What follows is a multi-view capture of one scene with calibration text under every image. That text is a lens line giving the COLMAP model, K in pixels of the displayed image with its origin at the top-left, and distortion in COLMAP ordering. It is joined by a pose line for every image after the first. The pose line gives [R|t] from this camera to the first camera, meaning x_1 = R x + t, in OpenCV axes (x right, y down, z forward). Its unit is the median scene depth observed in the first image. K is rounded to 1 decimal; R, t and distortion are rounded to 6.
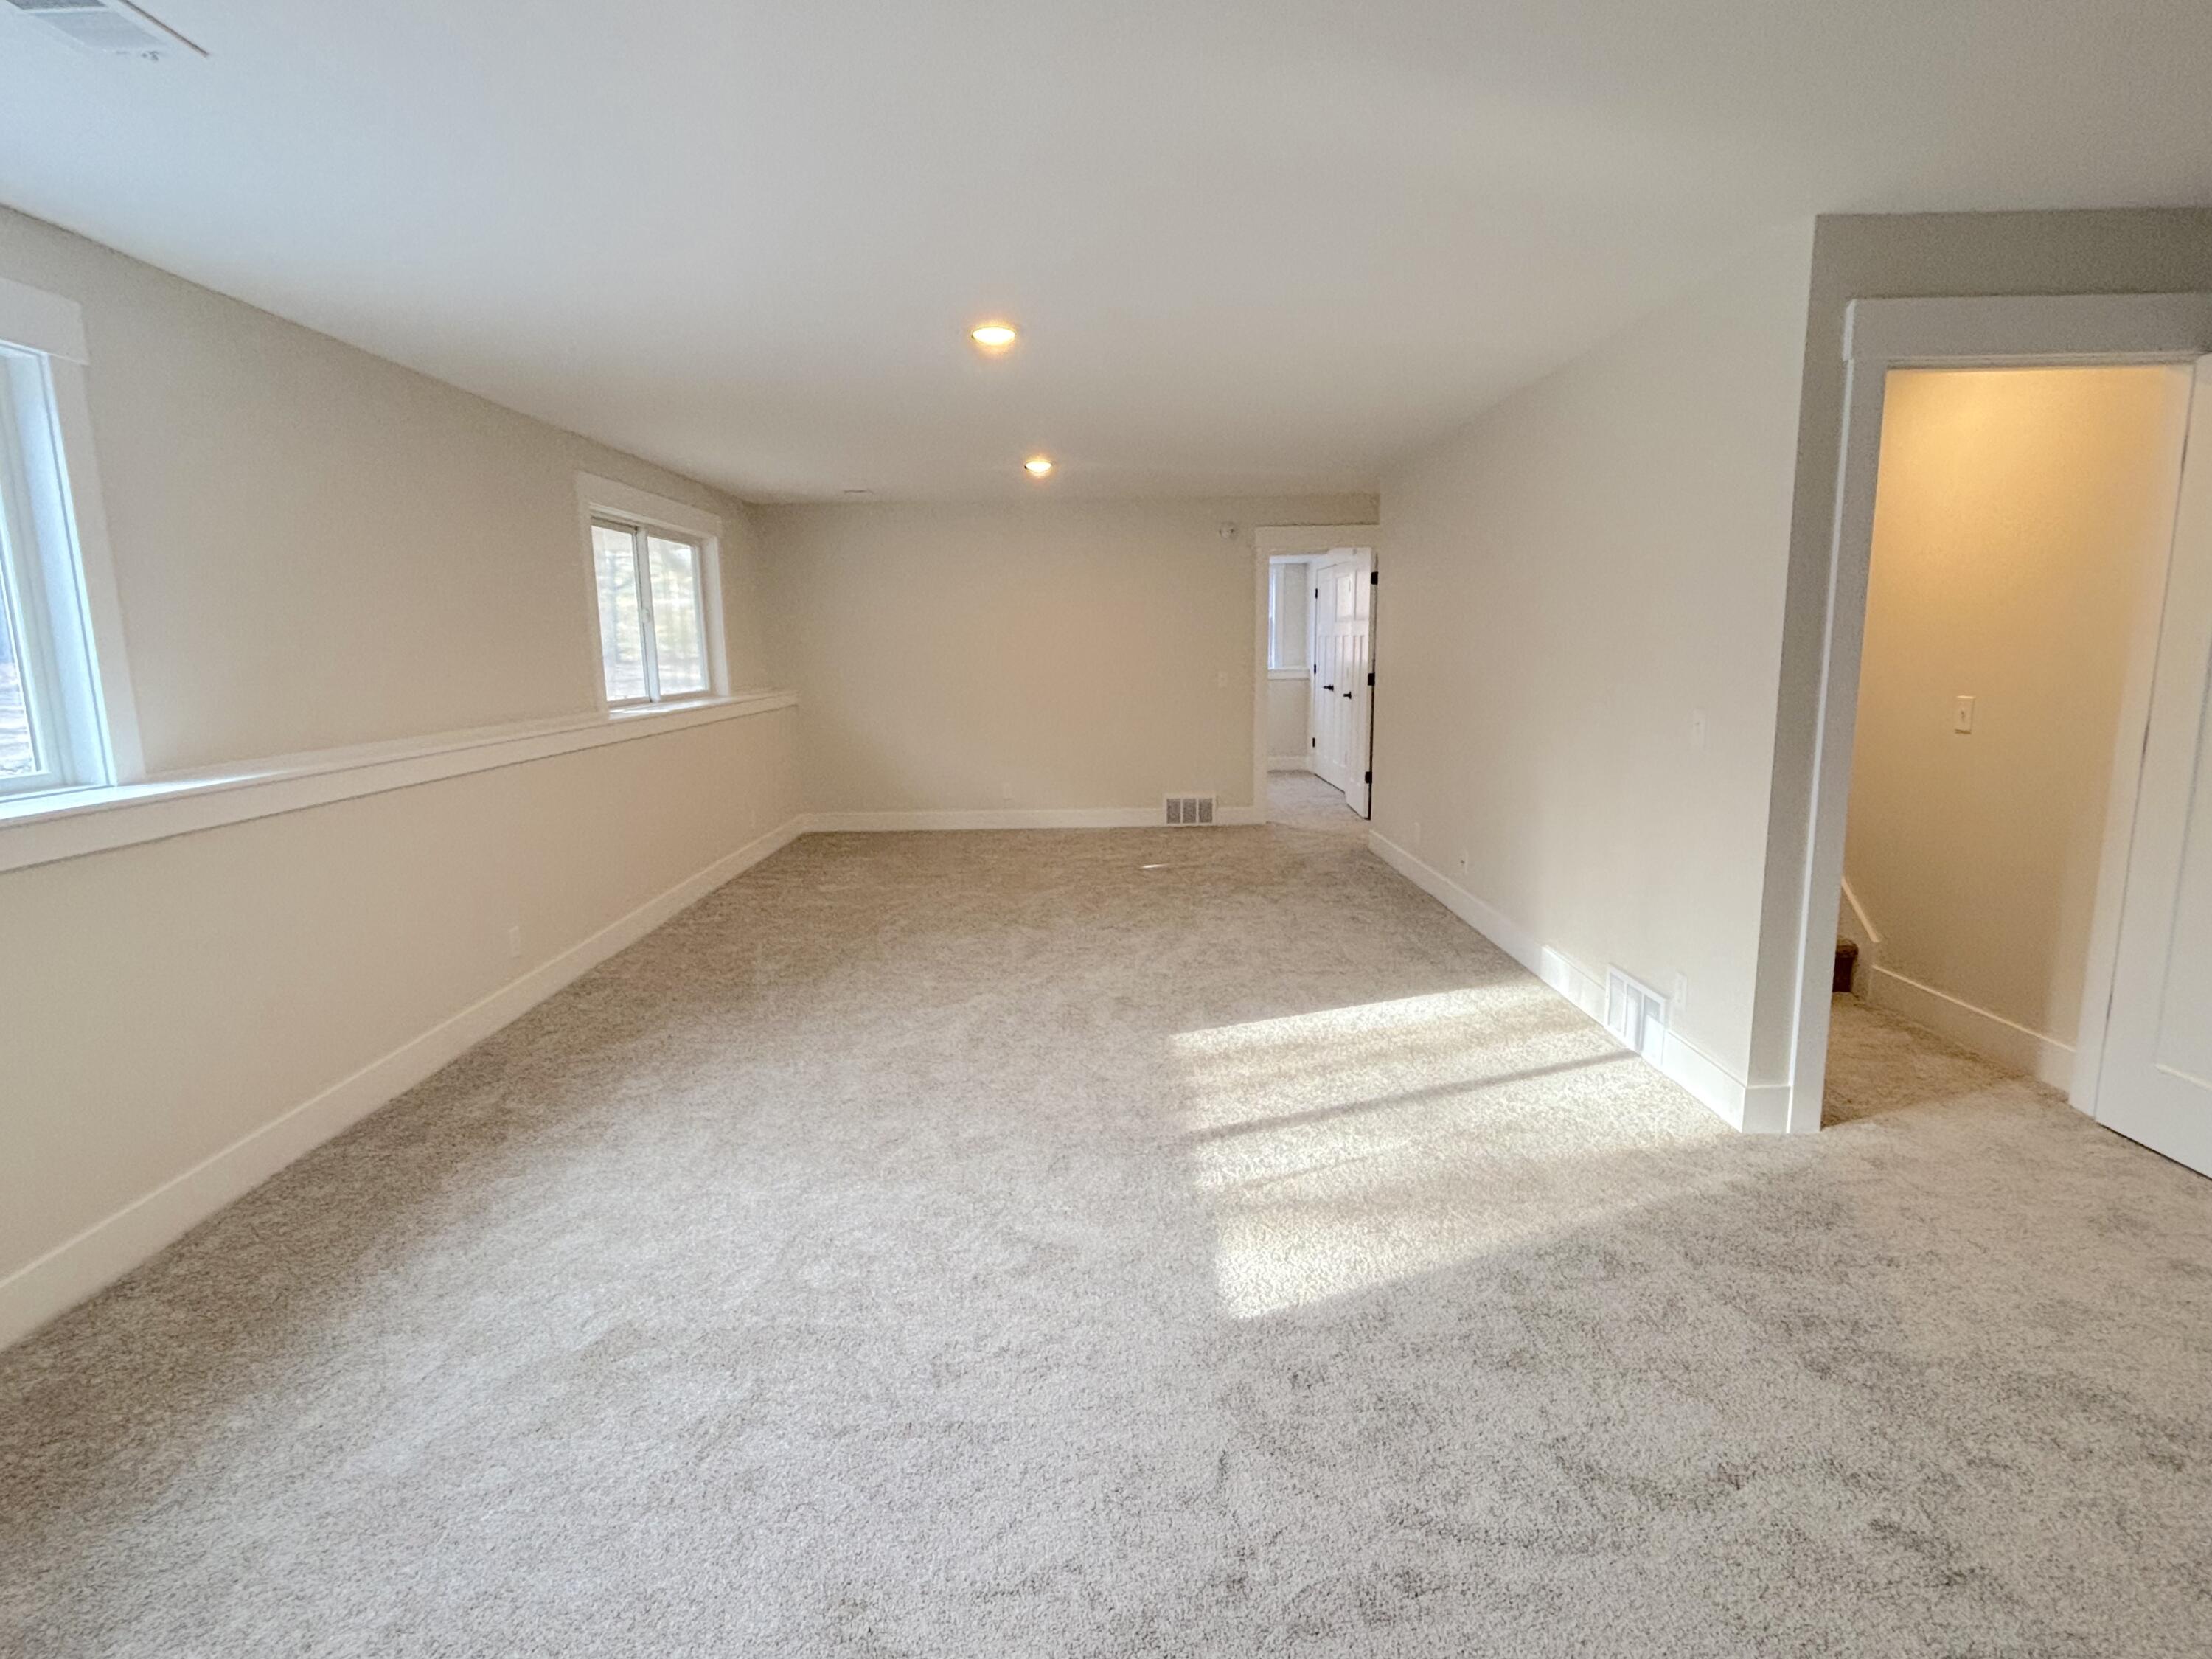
lens RADIAL K [[1109.7, 0, 1090.4], [0, 1109.7, 816.3], [0, 0, 1]] dist [0.023845, -0.023504]
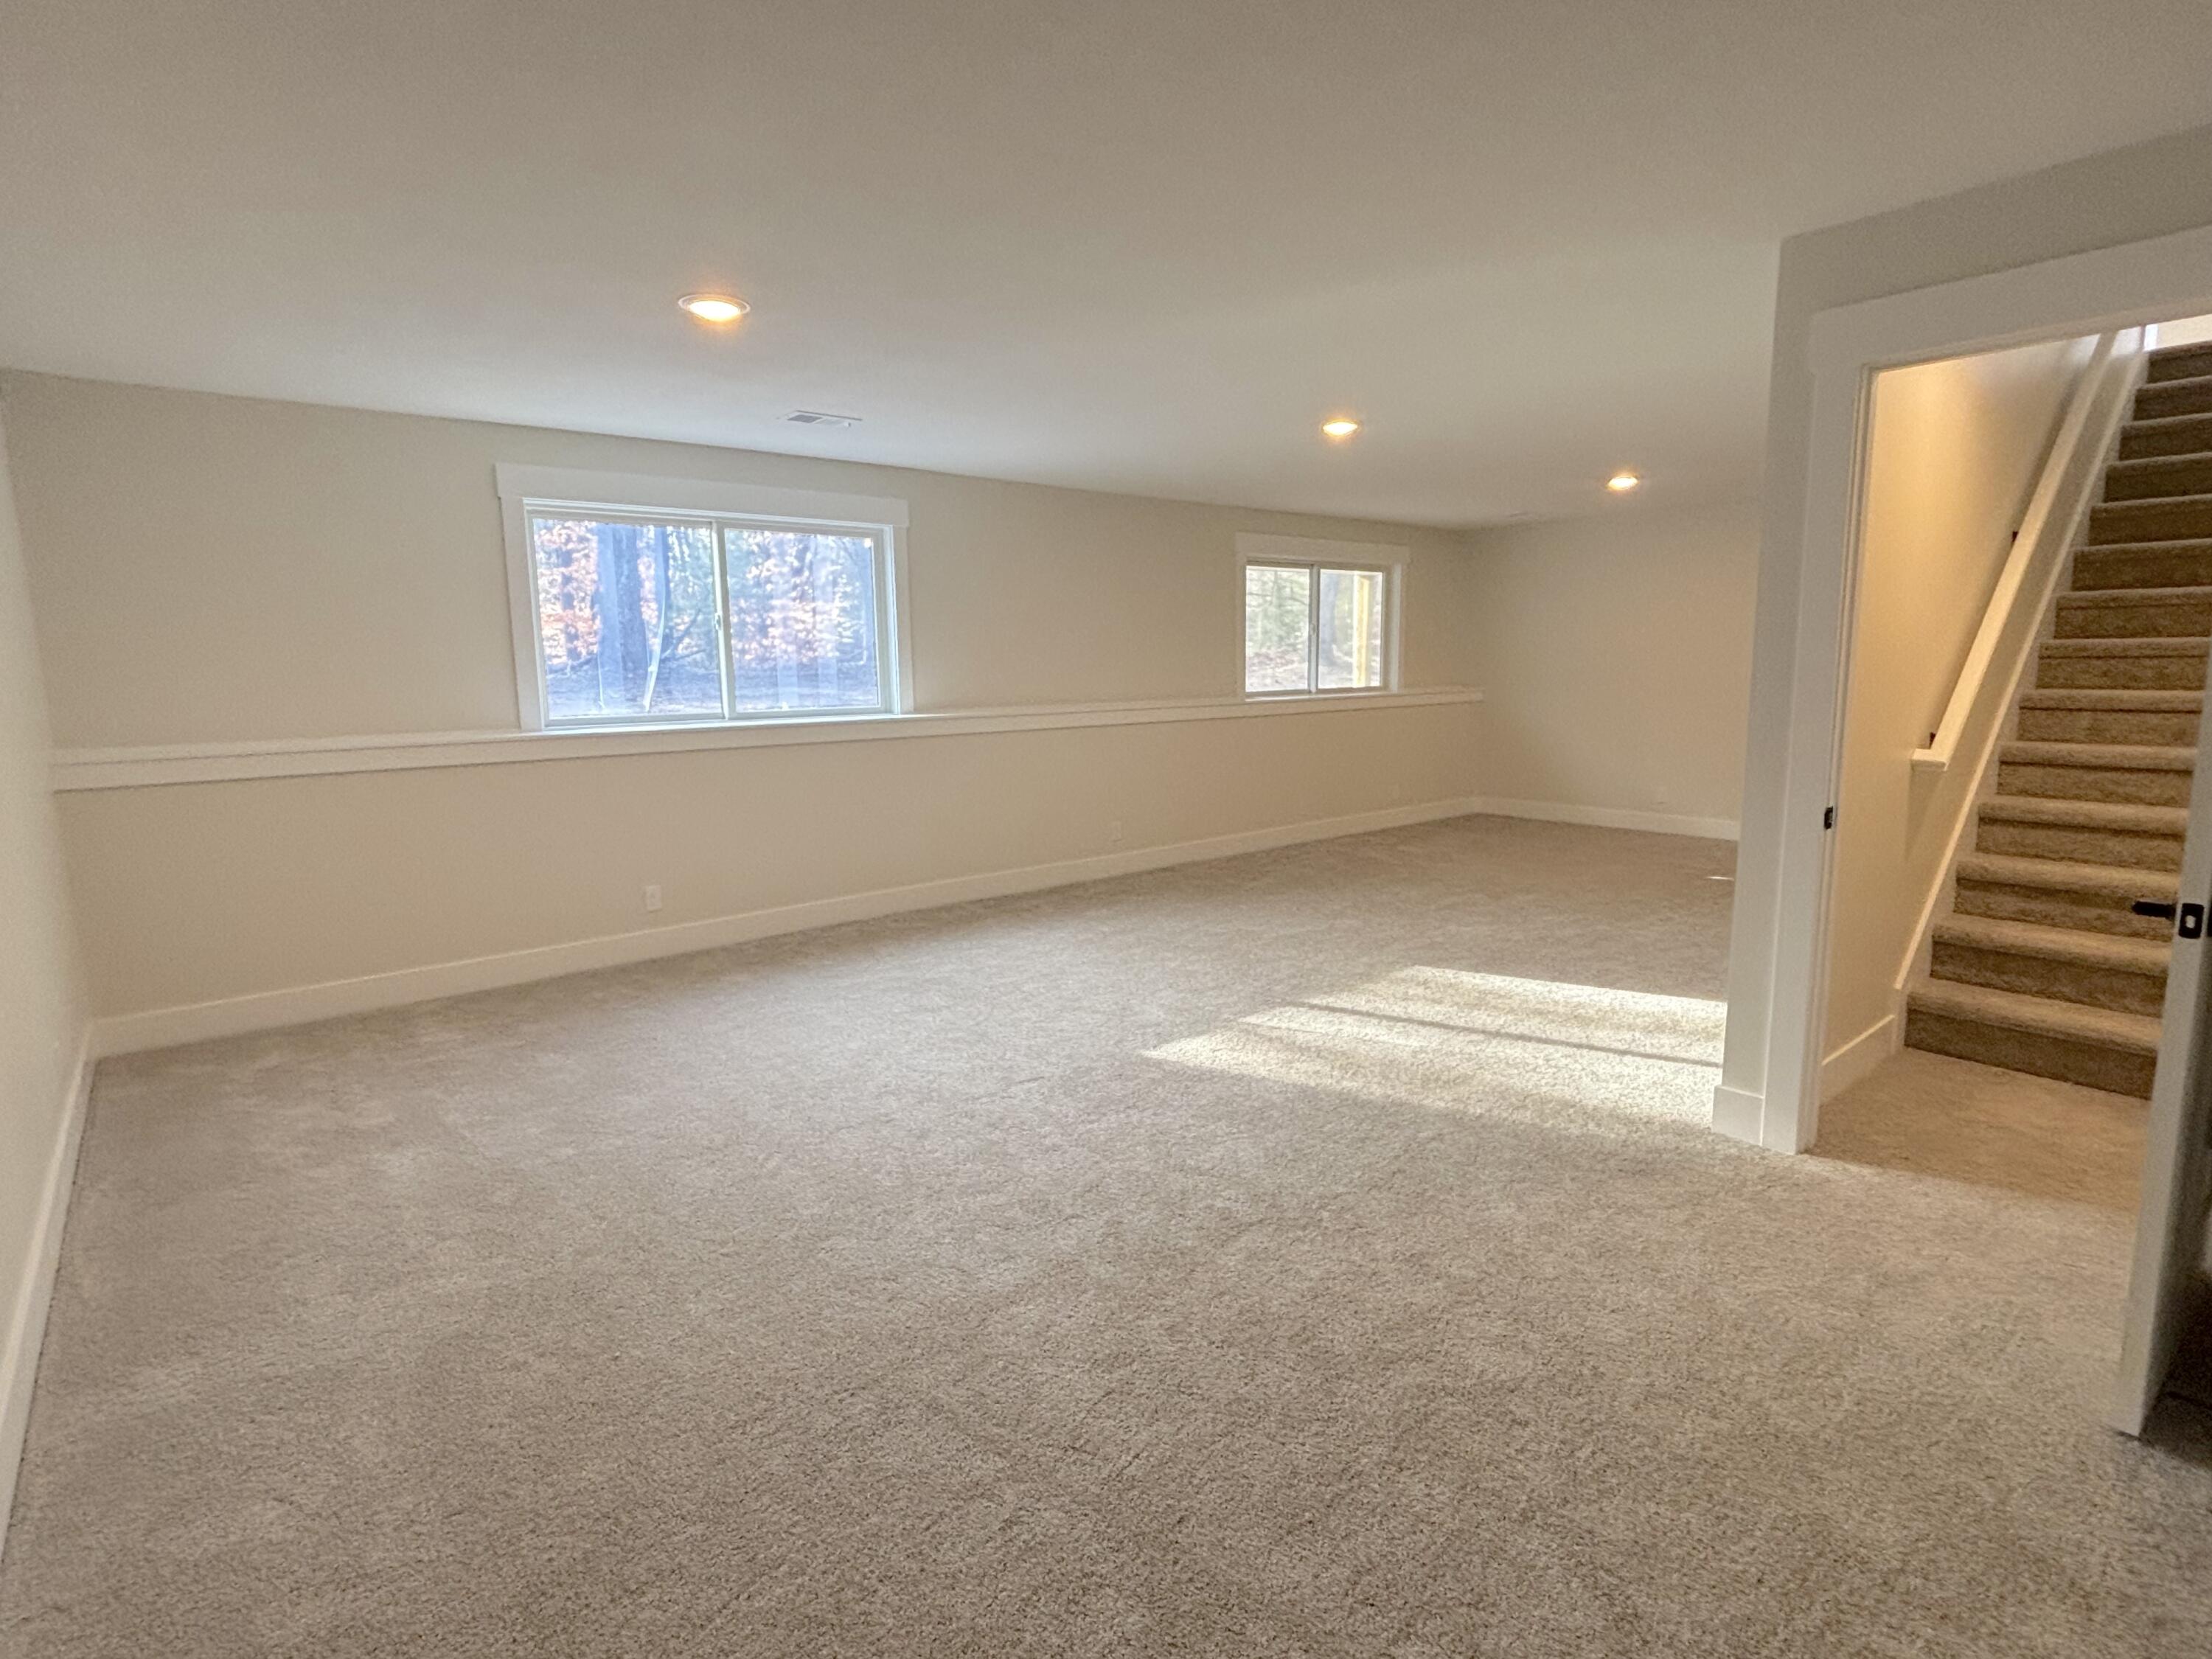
lens RADIAL K [[1109.7, 0, 1090.4], [0, 1109.7, 816.3], [0, 0, 1]] dist [0.023845, -0.023504]
pose [[0.630739, 0.116854, -0.767146, 0.803145], [-0.118351, 0.991517, 0.053724, 0.008410], [0.766916, 0.056907, 0.639219, -0.090016]]
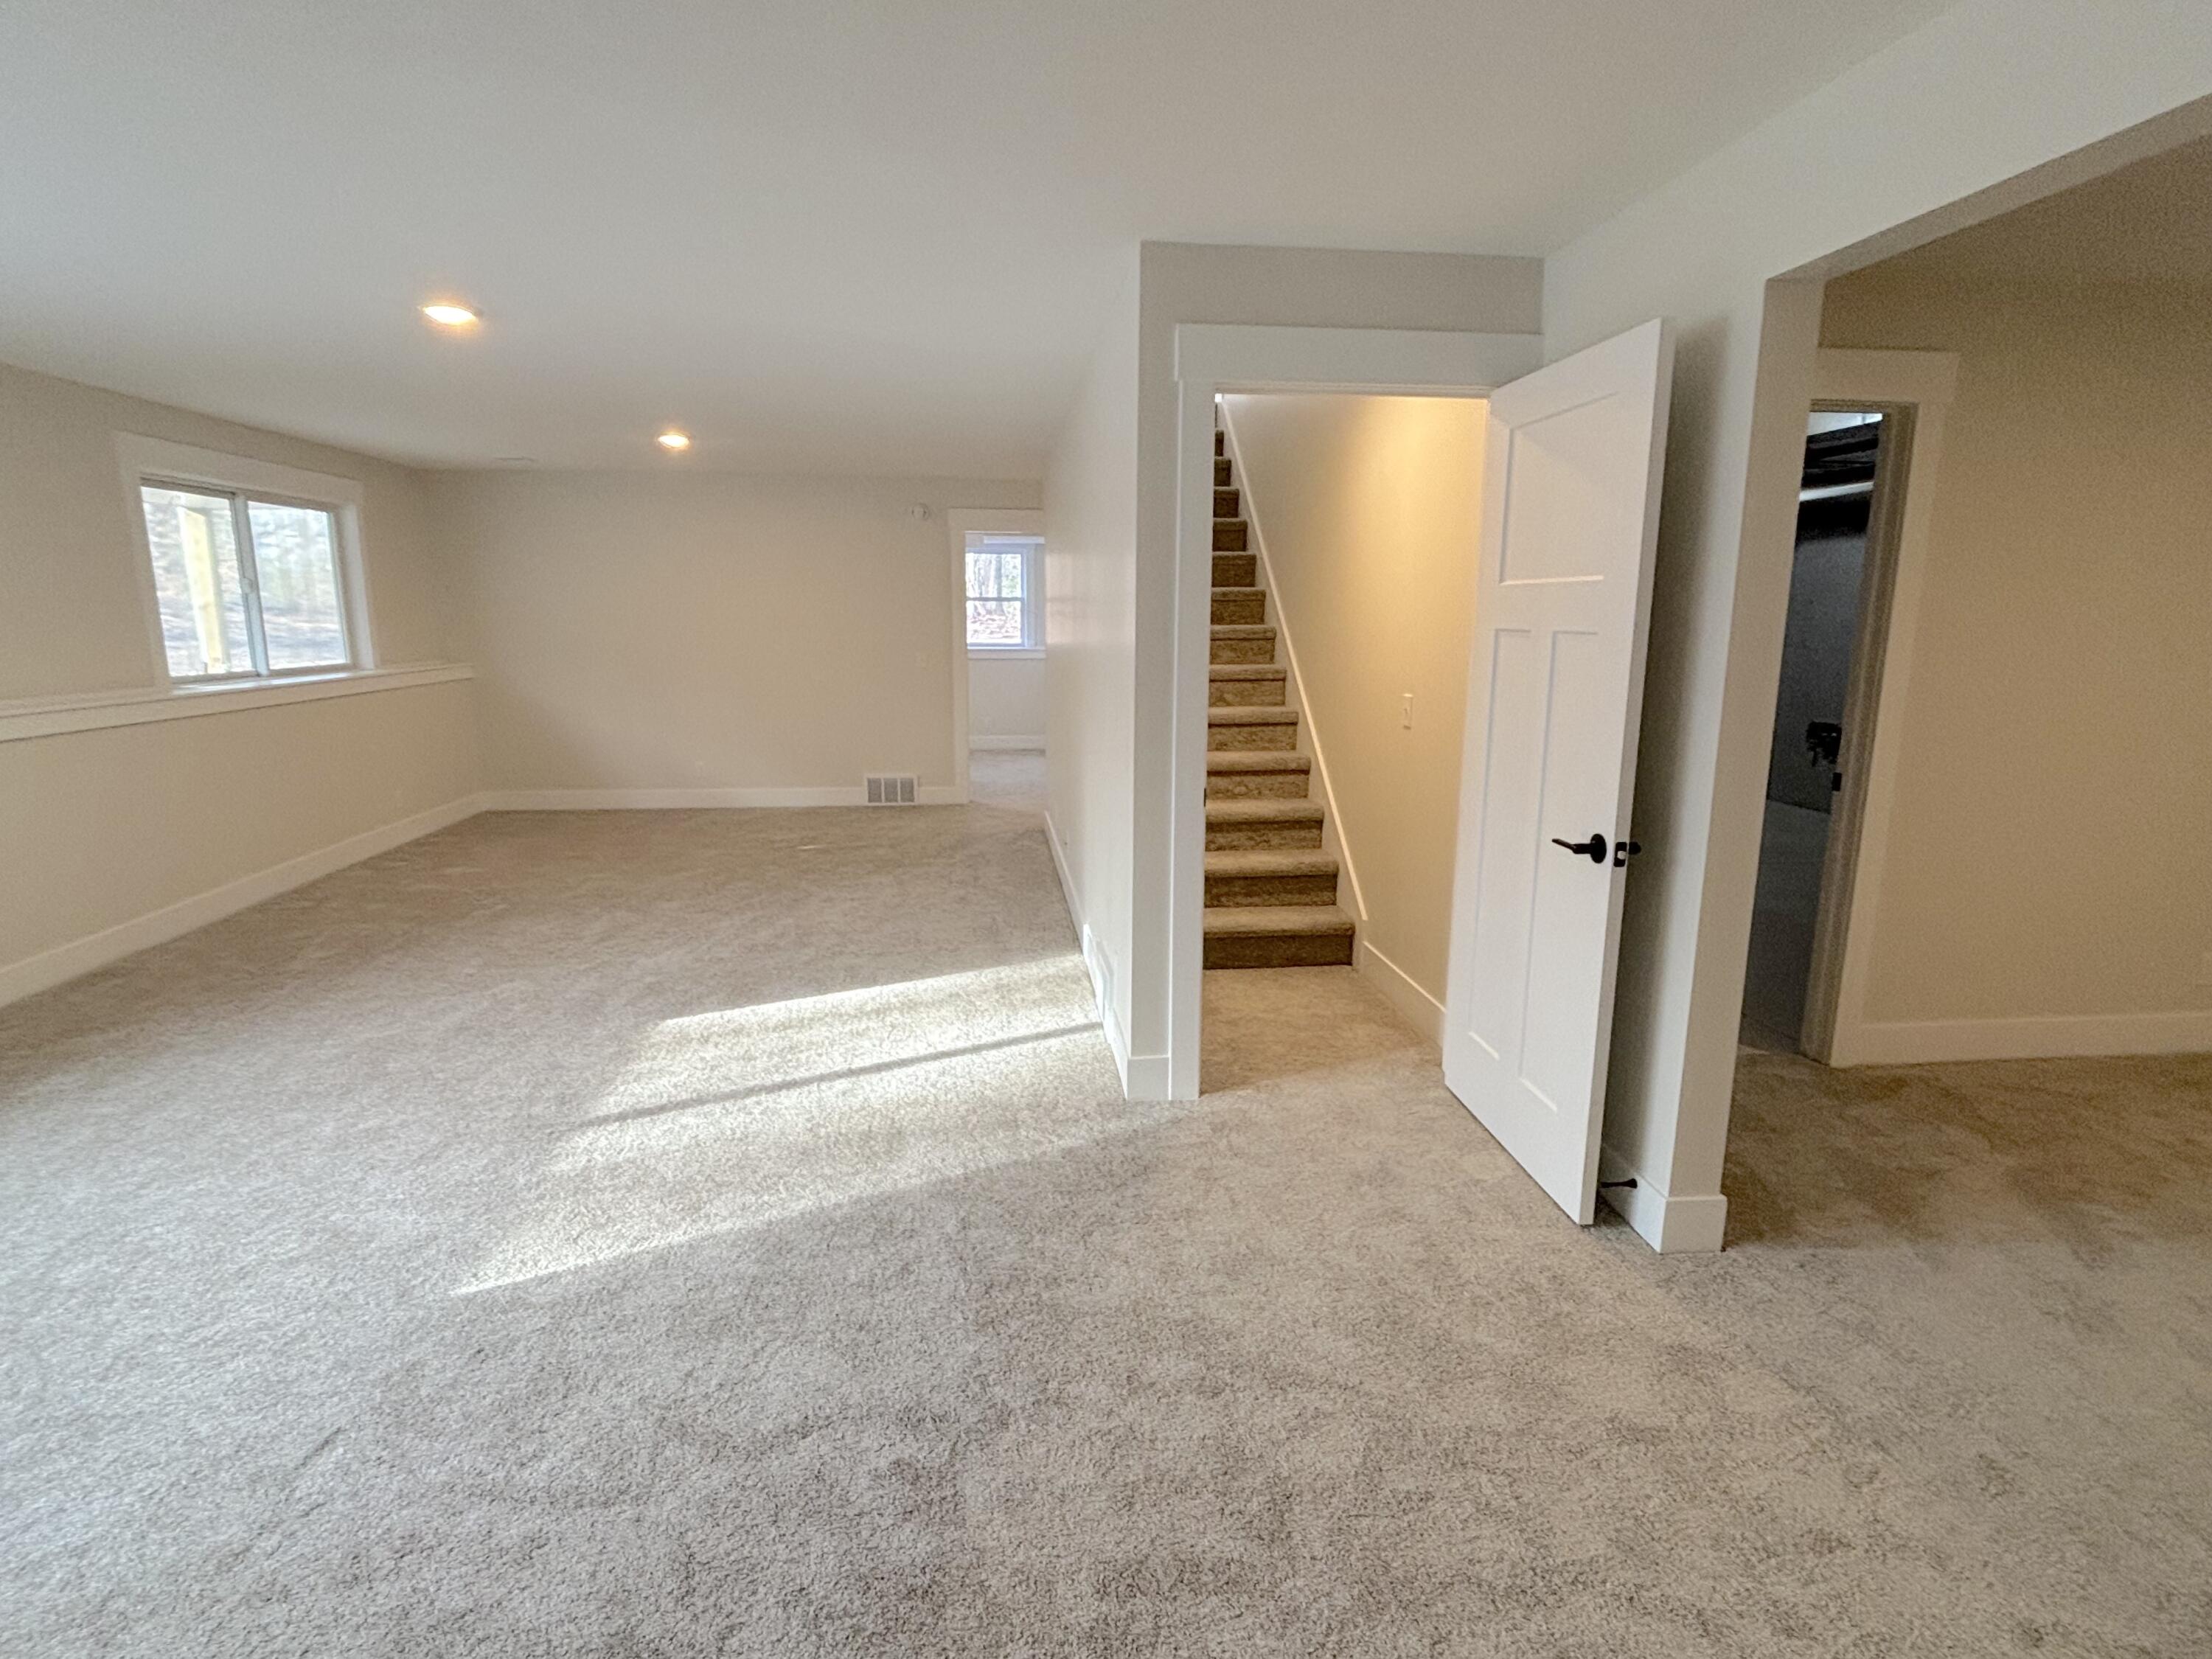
lens RADIAL K [[1114.9, 0, 1104.8], [0, 1114.9, 816.7], [0, 0, 1]] dist [-0.005162, -0.001317]
pose [[0.993832, 0.000741, 0.110896, 0.364095], [-0.003481, 0.999694, 0.024510, -0.013893], [-0.110844, -0.024745, 0.993530, -0.045618]]
